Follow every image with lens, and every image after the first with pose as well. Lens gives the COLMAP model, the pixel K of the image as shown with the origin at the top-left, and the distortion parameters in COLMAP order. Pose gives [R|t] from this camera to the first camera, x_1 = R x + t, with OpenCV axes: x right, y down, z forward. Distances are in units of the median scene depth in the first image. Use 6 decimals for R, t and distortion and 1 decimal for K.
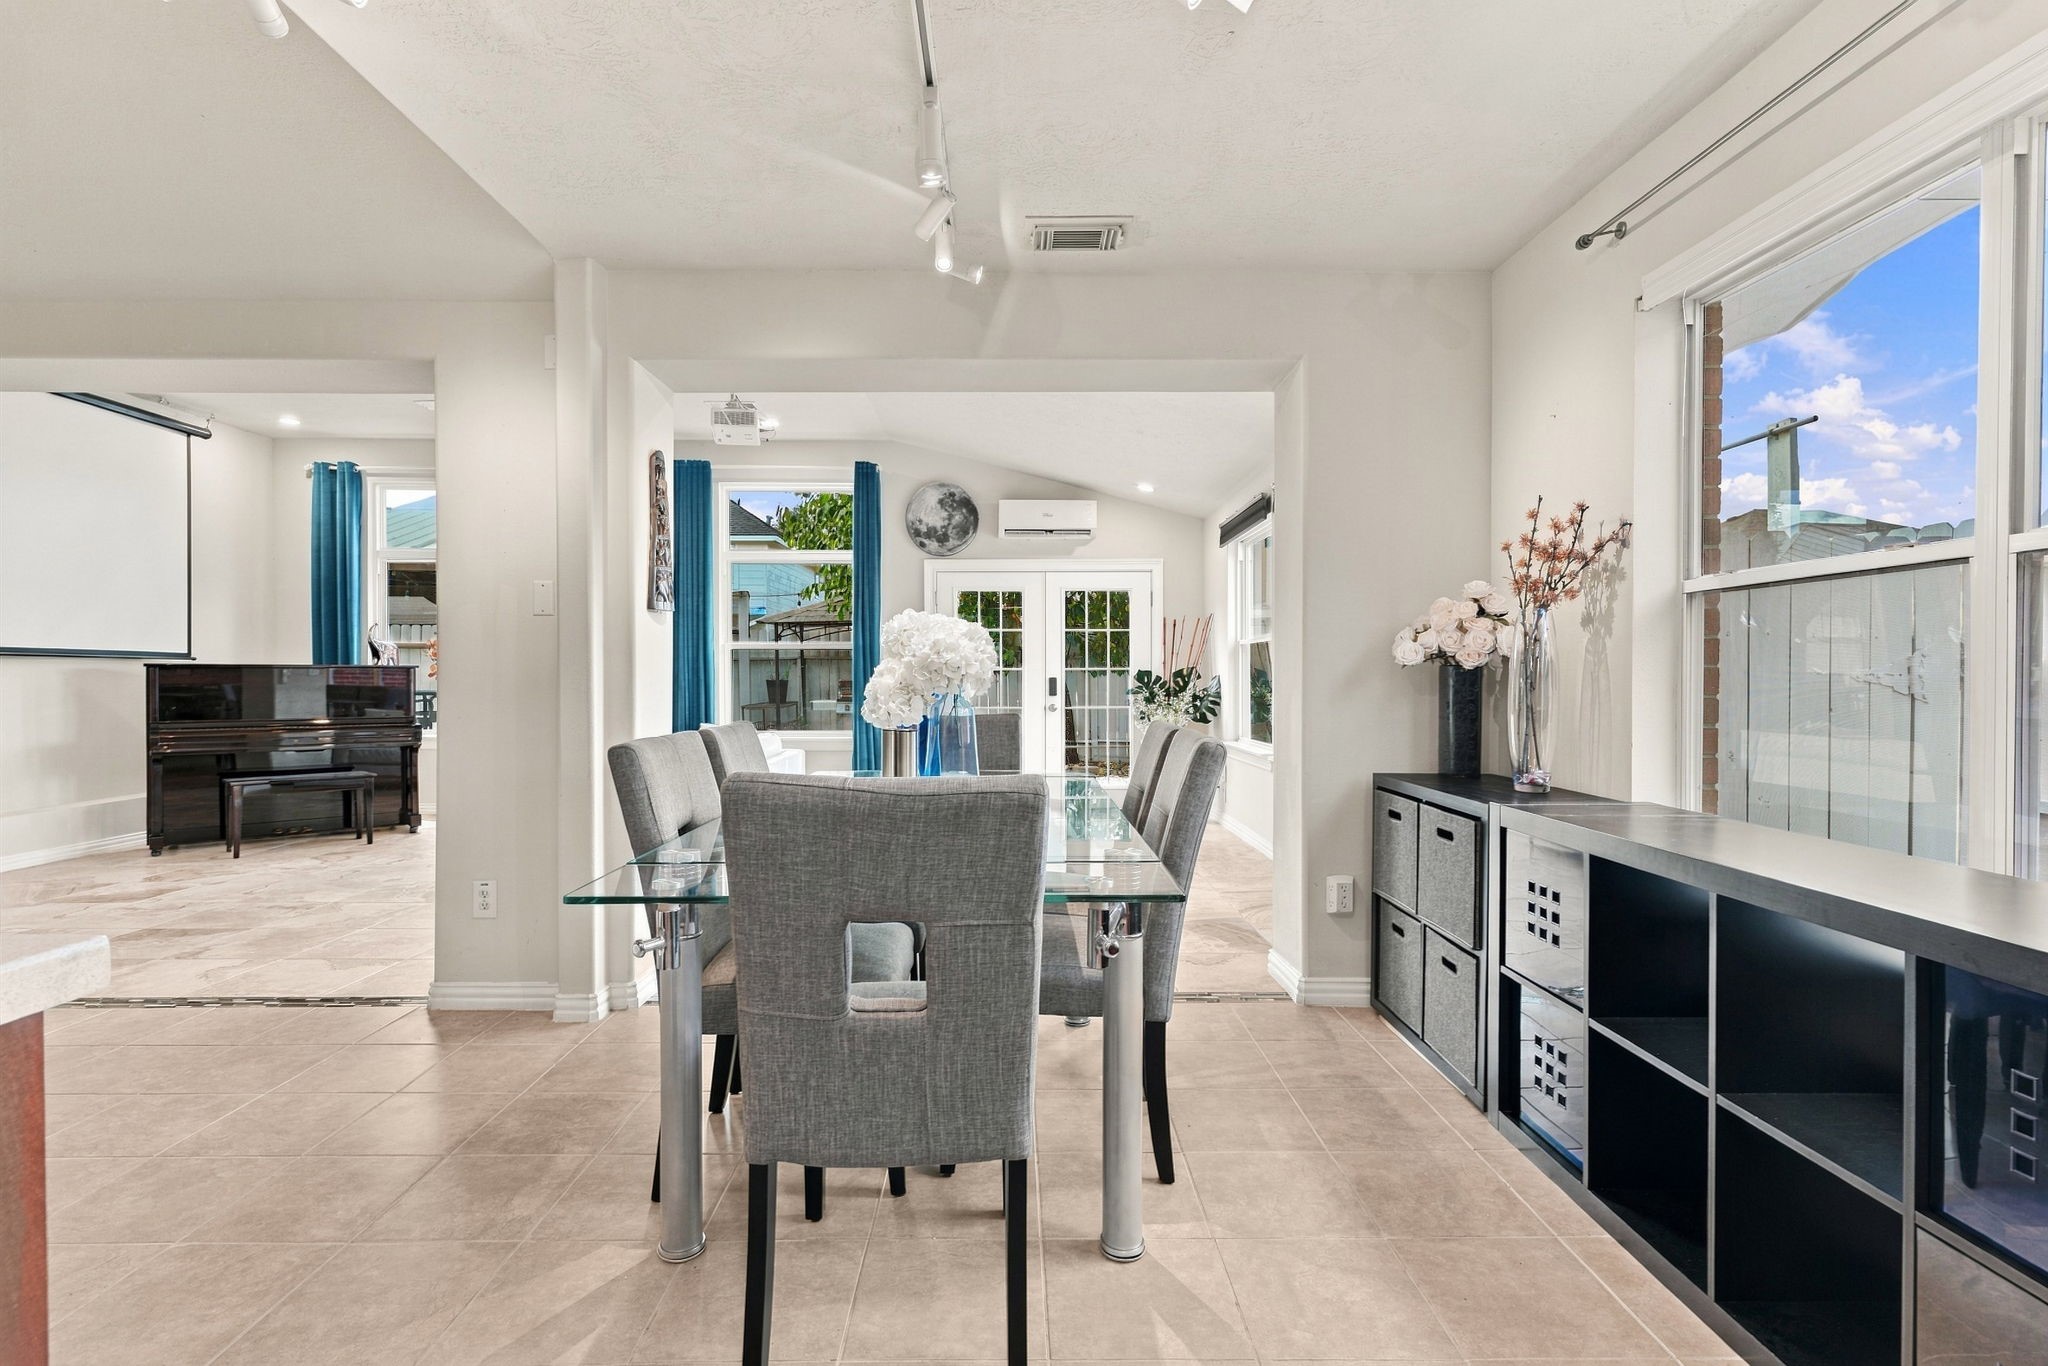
lens RADIAL K [[969.6, 0, 1014.0], [0, 969.6, 681.7], [0, 0, 1]] dist [0.003010, 0.000650]
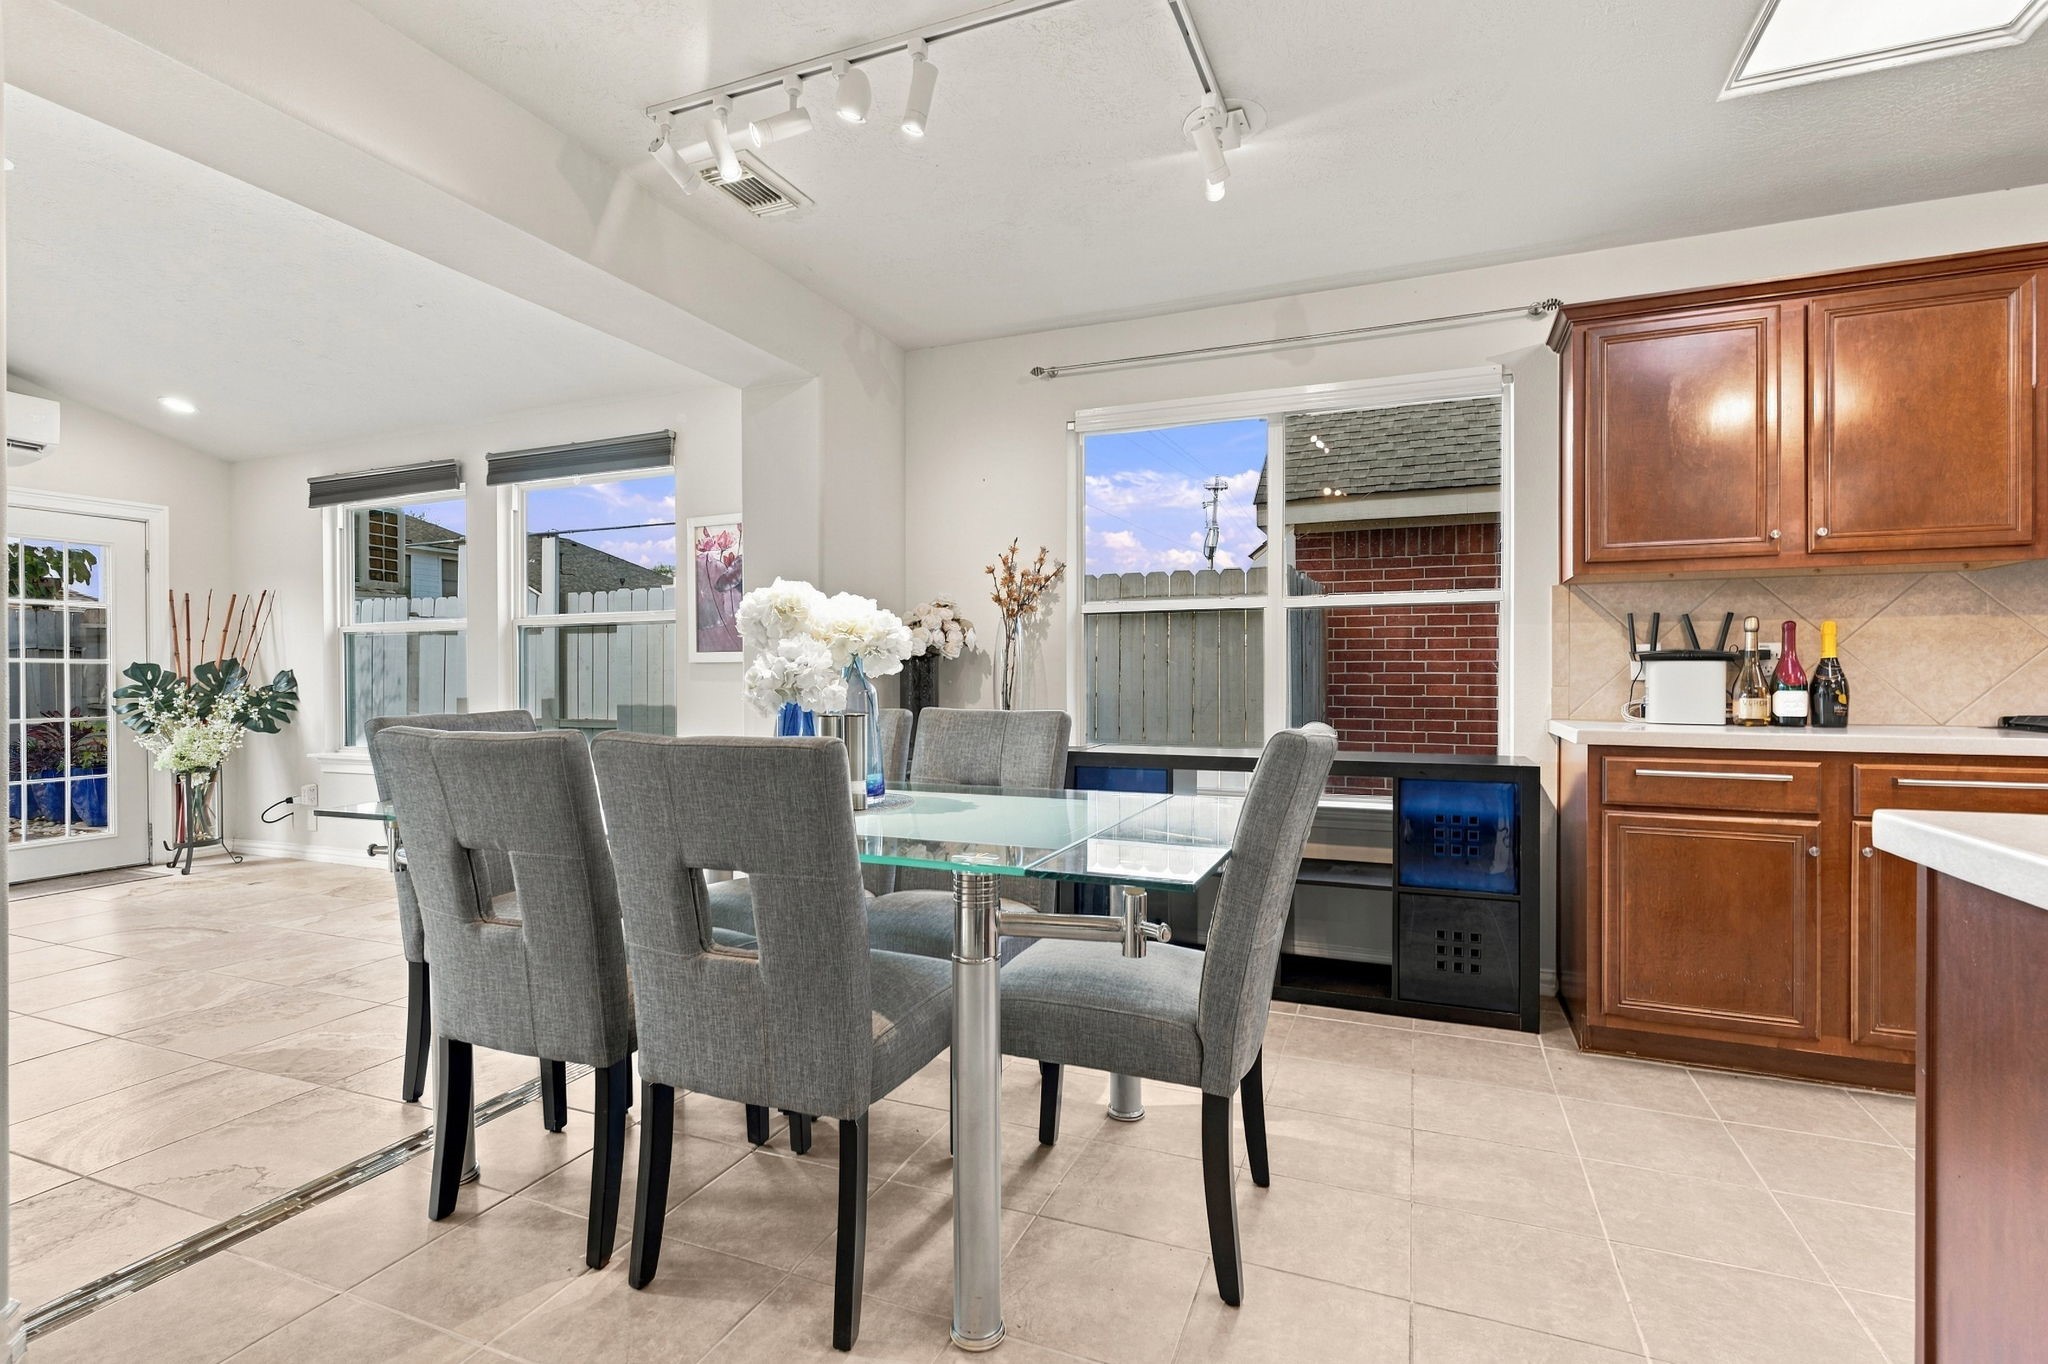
lens RADIAL K [[969.6, 0, 1014.0], [0, 969.6, 680.7], [0, 0, 1]] dist [0.003010, 0.000650]
pose [[0.404706, -0.004688, 0.914435, -0.266262], [0.008539, 0.999963, 0.001347, 0.005359], [-0.914407, 0.007263, 0.404731, 0.153602]]
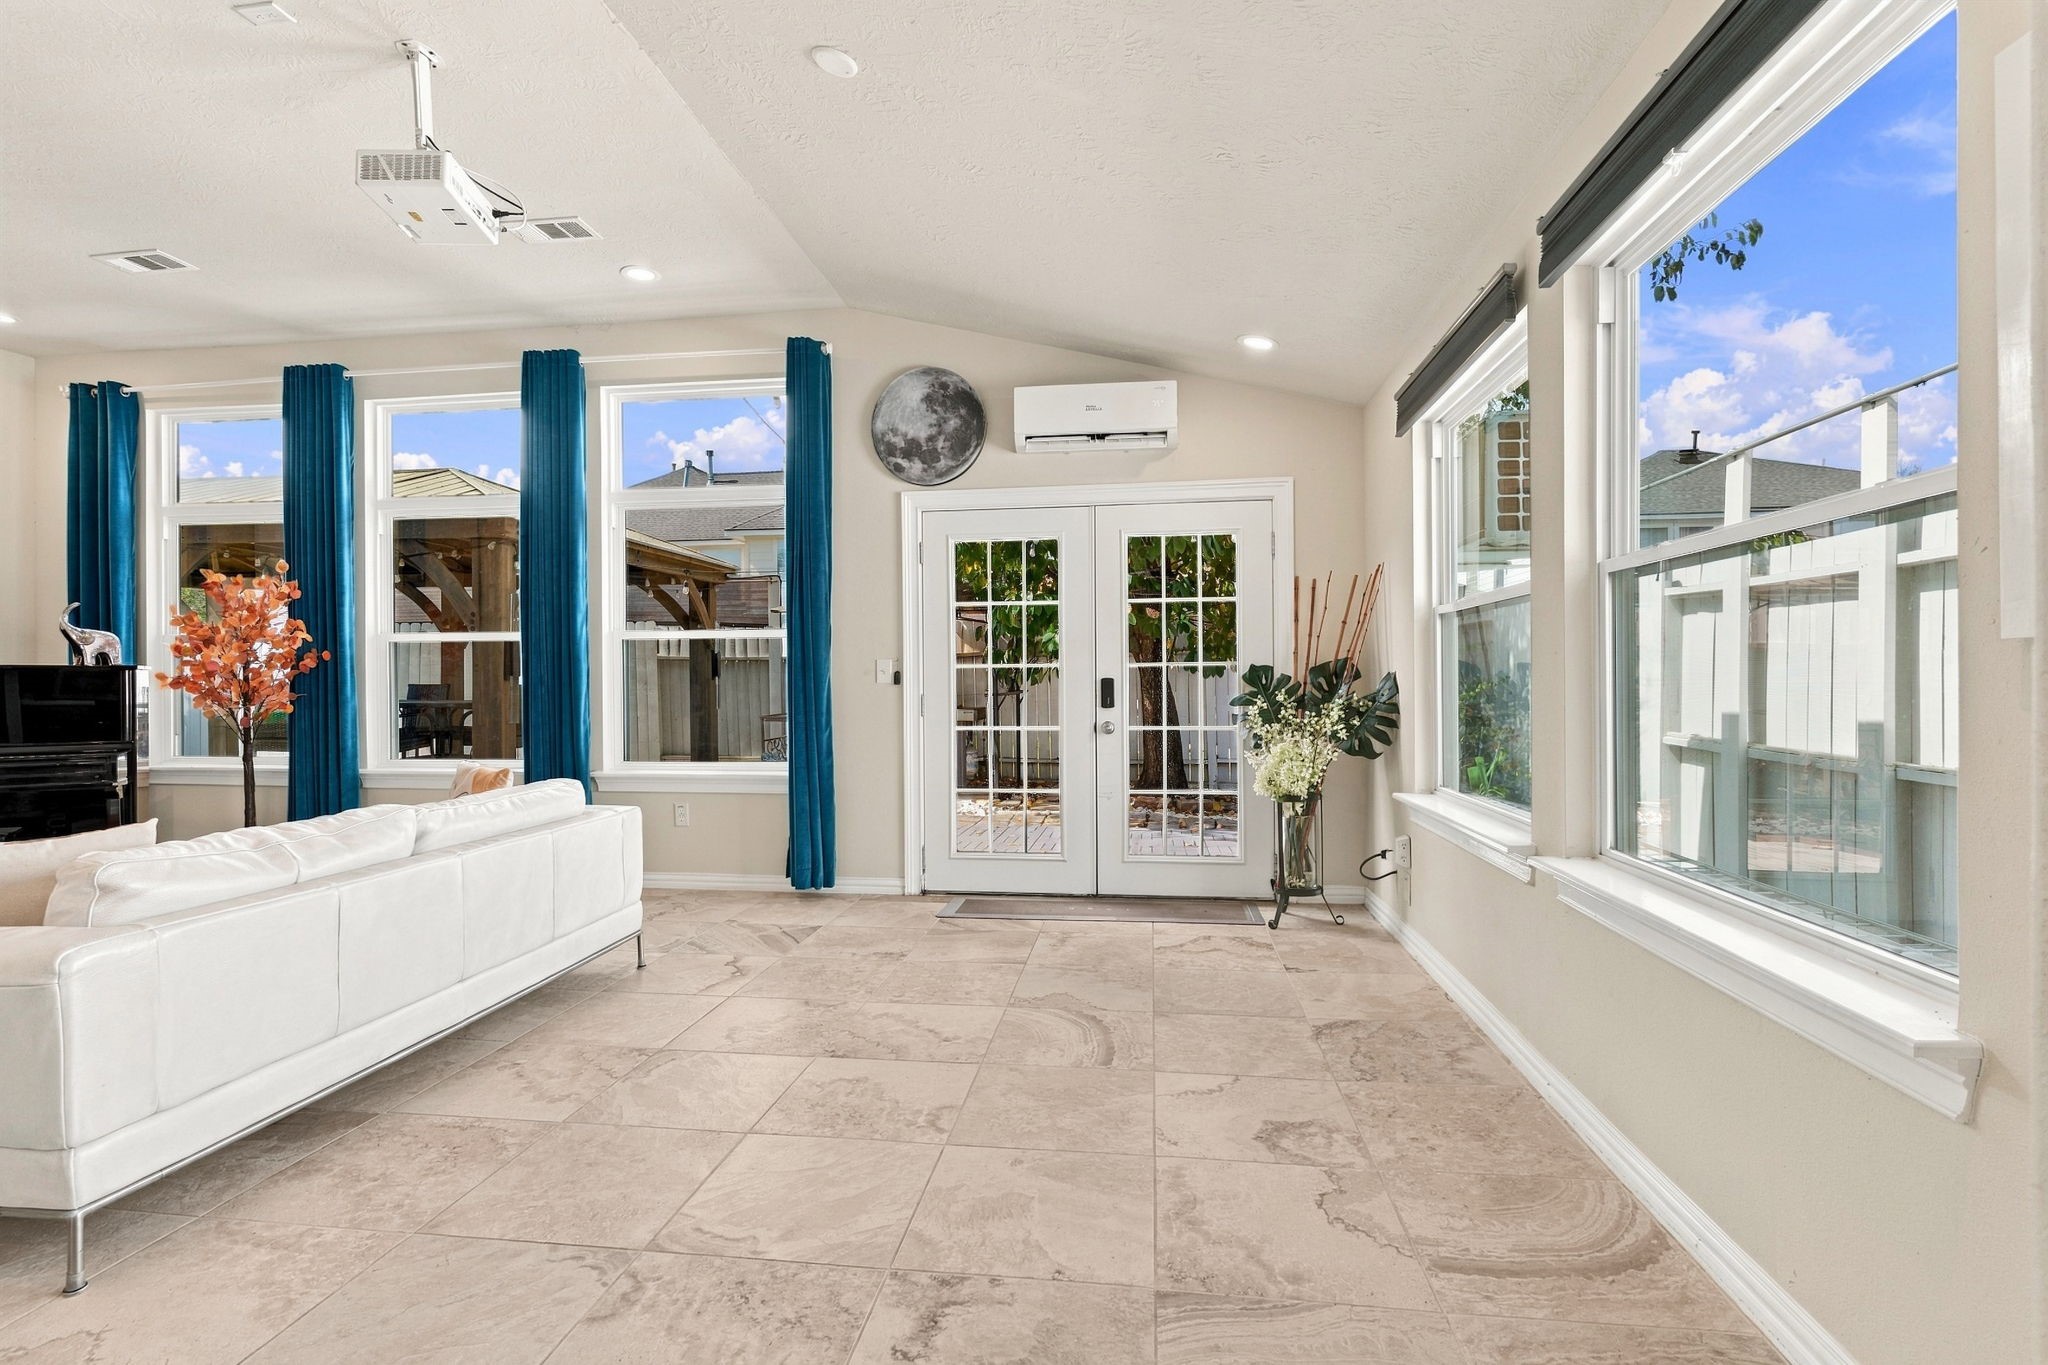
lens RADIAL K [[965.7, 0, 1005.6], [0, 965.7, 680.2], [0, 0, 1]] dist [0.000161, -0.000212]
pose [[0.987000, -0.002994, -0.160690, 0.079501], [0.002223, 0.999985, -0.004972, 0.000110], [0.160702, 0.004550, 0.986992, 0.414291]]
